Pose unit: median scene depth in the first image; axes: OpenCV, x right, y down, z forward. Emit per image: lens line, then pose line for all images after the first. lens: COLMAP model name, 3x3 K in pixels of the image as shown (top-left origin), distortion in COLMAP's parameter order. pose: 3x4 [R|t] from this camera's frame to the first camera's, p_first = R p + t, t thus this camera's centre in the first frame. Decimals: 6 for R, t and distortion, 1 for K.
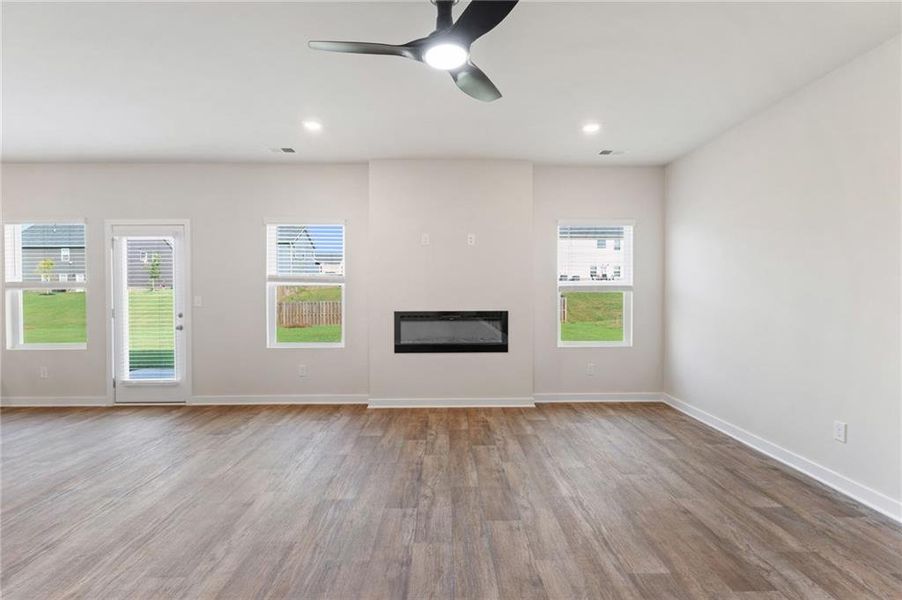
lens RADIAL K [[431.9, 0, 411.2], [0, 431.9, 292.8], [0, 0, 1]] dist [0.002519, -0.000147]
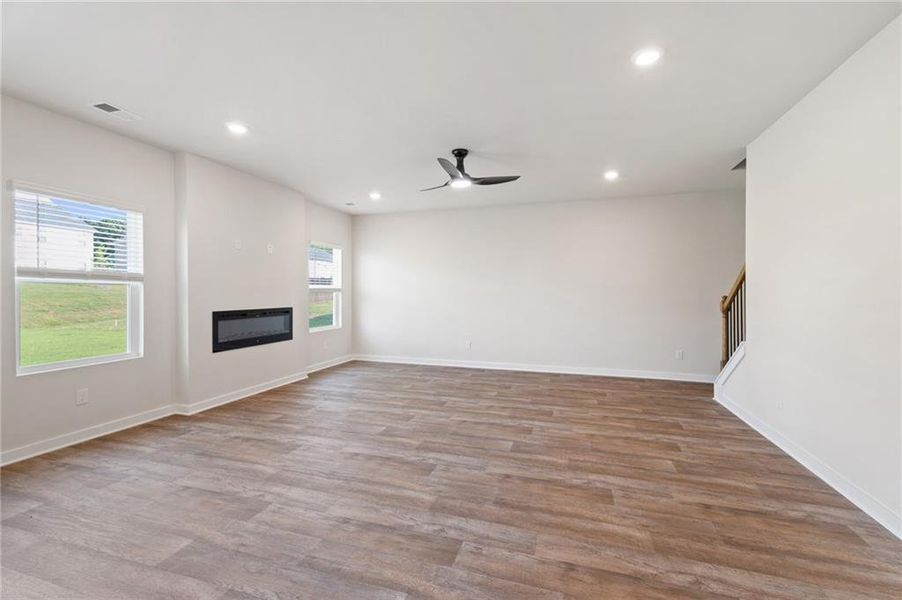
lens RADIAL K [[394.4, 0, 451.0], [0, 394.4, 300.0], [0, 0, 1]] dist [-0.001520, -0.000211]
pose [[0.306803, -0.017581, 0.951611, -0.732778], [0.002658, 0.999841, 0.017616, 0.001721], [-0.951769, -0.002875, 0.306801, 0.189516]]
